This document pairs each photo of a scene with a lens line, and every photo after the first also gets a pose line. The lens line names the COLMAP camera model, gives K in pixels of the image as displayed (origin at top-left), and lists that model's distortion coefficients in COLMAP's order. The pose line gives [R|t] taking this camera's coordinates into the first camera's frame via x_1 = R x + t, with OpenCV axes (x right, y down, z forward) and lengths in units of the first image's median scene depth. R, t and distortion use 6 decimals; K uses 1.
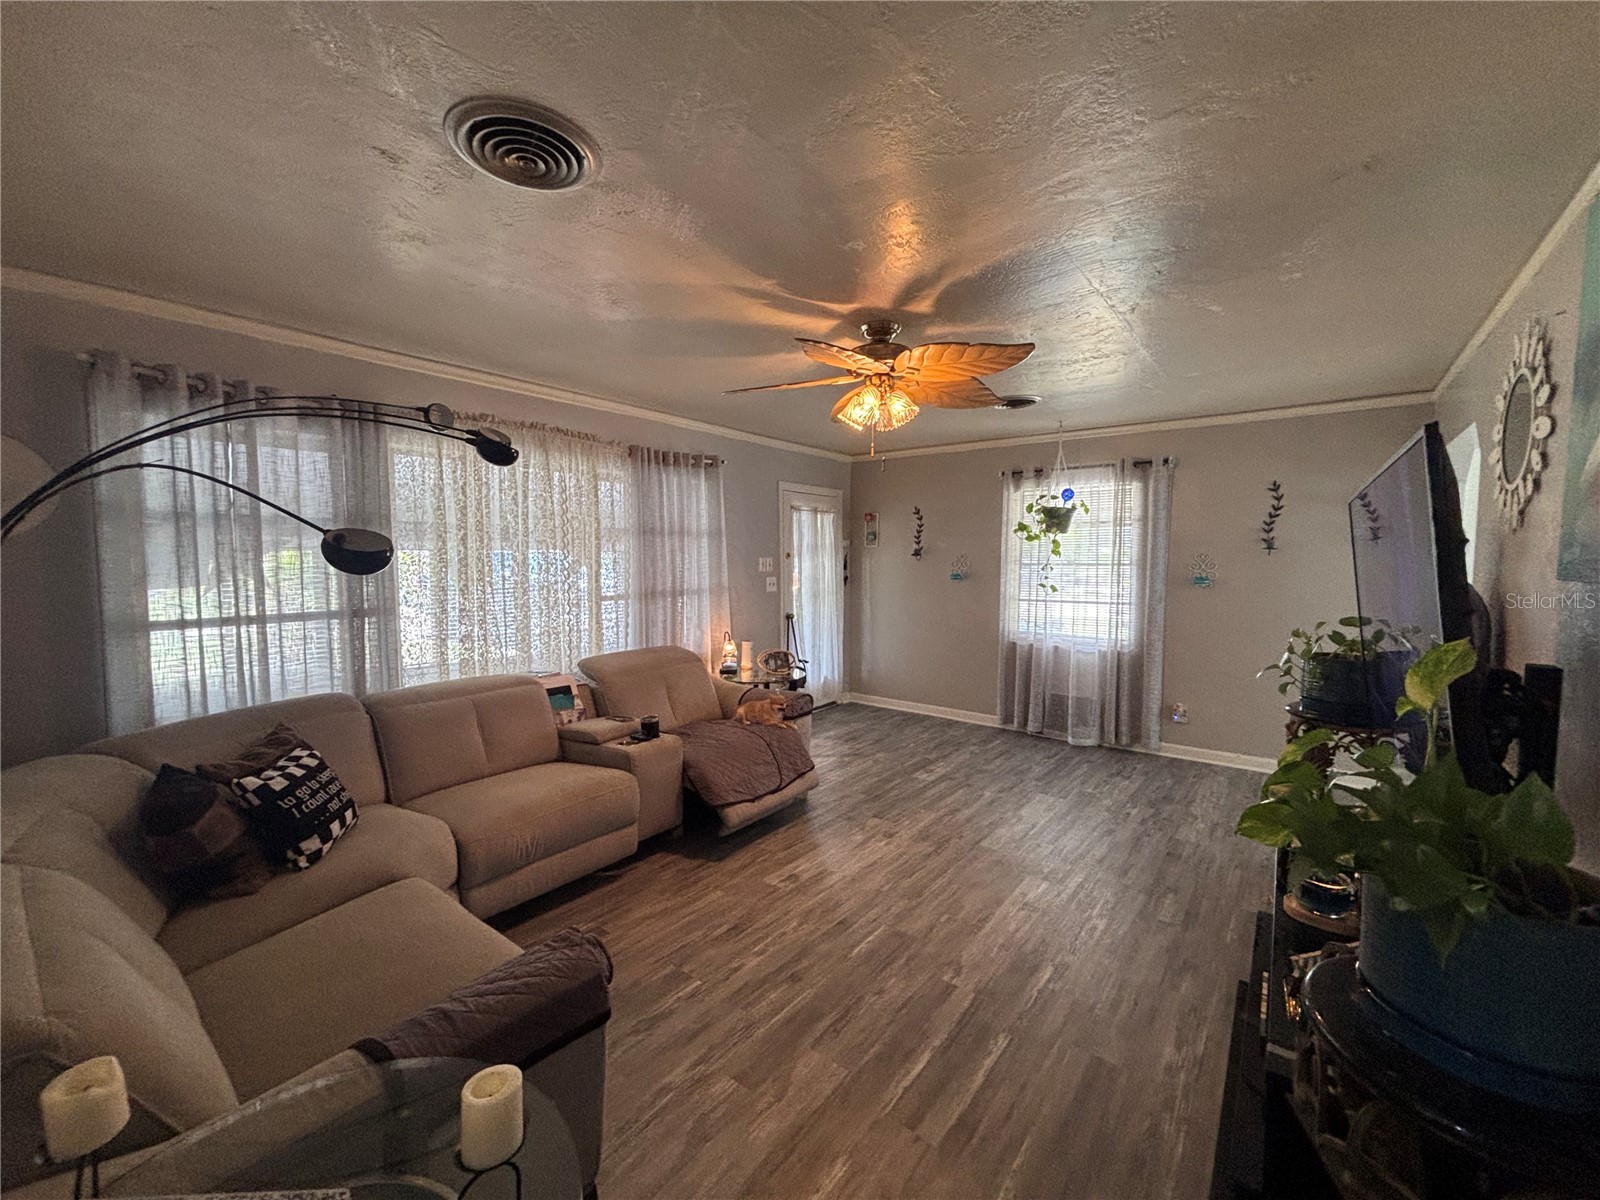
lens RADIAL K [[642.3, 0, 798.4], [0, 642.3, 605.0], [0, 0, 1]] dist [0.003443, -0.000212]
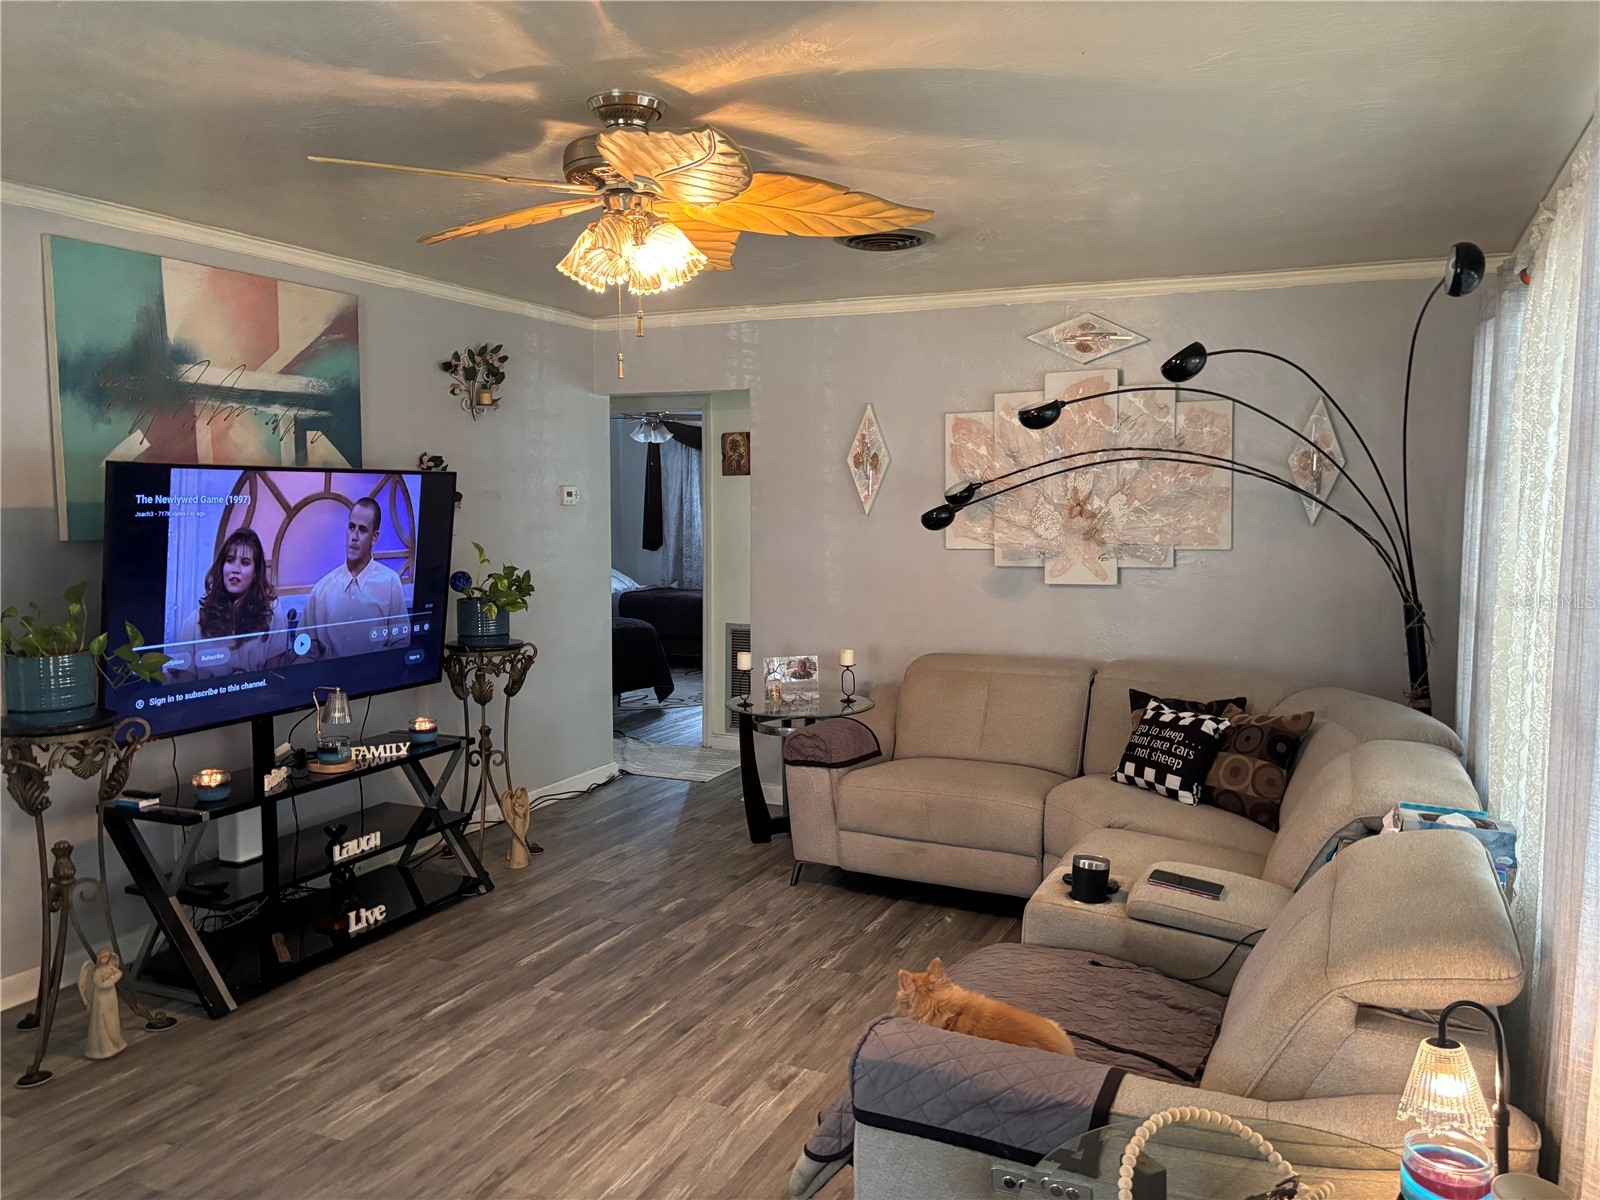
lens RADIAL K [[1222.2, 0, 792.1], [0, 1222.2, 601.0], [0, 0, 1]] dist [0.007858, 0.021247]
pose [[-0.973068, 0.018571, -0.229769, 0.285054], [-0.018117, 0.987505, 0.156540, -0.227383], [0.229805, 0.156487, -0.960574, 2.527016]]
